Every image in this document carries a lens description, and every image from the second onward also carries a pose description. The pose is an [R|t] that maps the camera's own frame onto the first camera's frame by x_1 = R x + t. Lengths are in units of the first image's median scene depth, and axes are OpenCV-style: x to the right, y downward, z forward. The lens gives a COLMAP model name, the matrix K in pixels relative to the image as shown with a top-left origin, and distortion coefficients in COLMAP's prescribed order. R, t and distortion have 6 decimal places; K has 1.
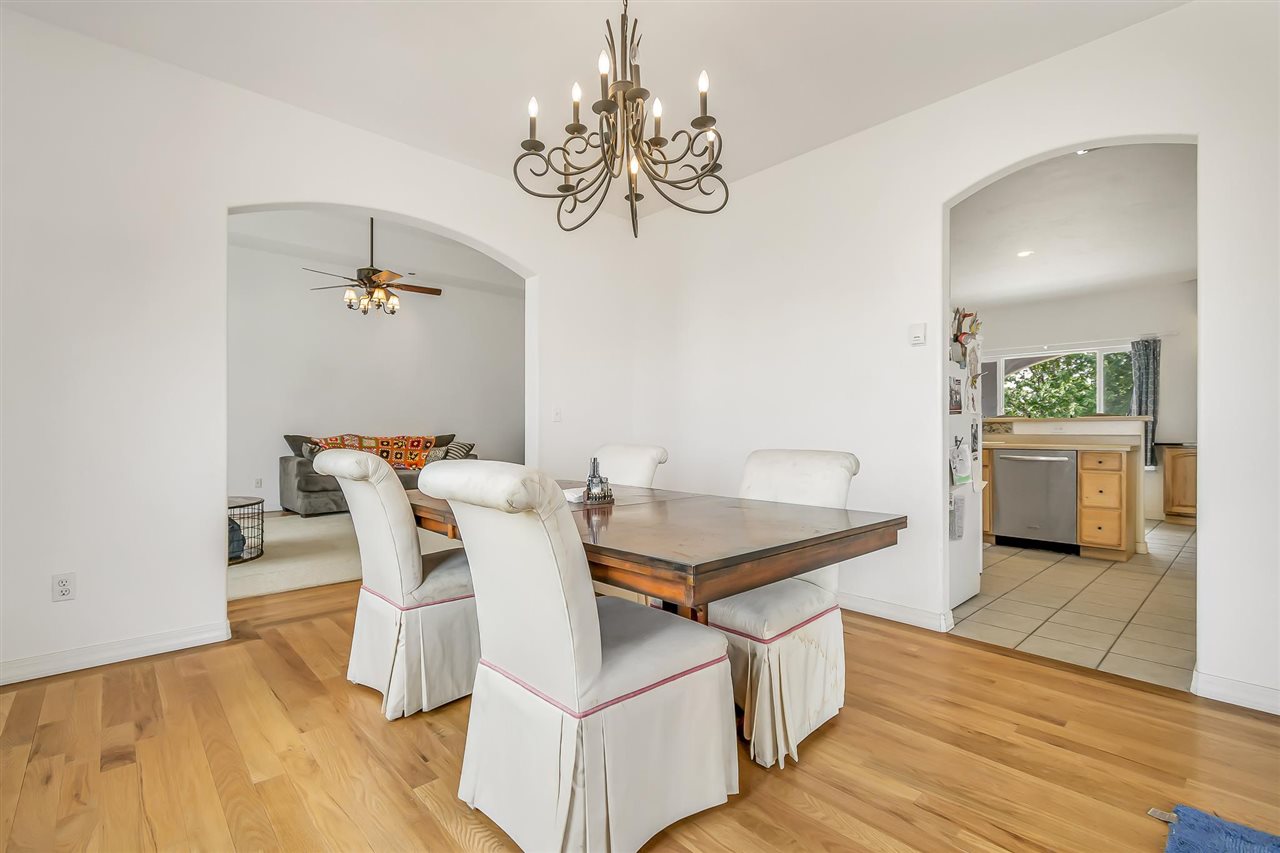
lens RADIAL K [[573.1, 0, 639.7], [0, 573.1, 429.1], [0, 0, 1]] dist [0.000894, 0.000278]
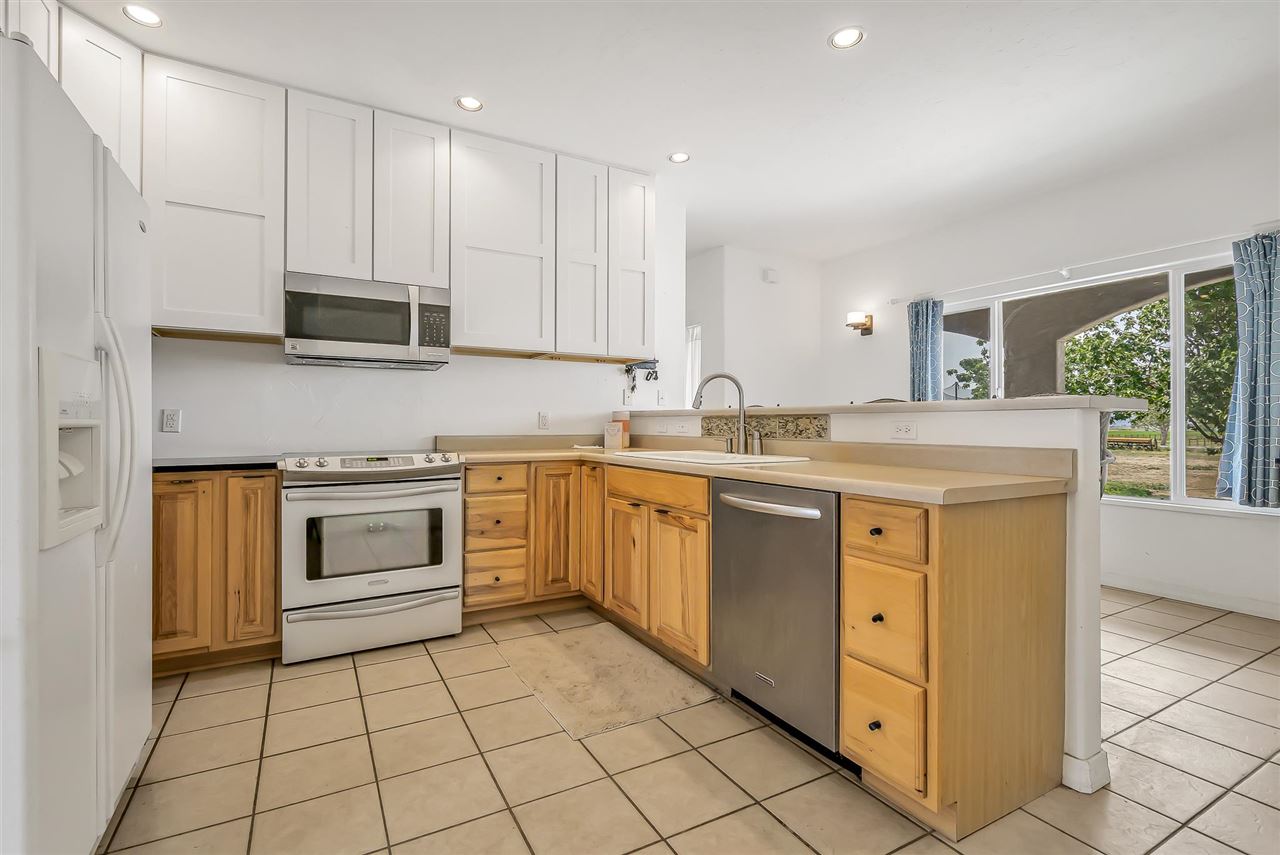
lens RADIAL K [[585.9, 0, 638.6], [0, 585.9, 420.9], [0, 0, 1]] dist [0.000323, -0.000010]
pose [[0.971995, -0.005441, -0.234939, 0.612458], [0.004460, 0.999979, -0.004708, -0.005296], [0.234960, 0.003528, 0.971999, 0.514565]]
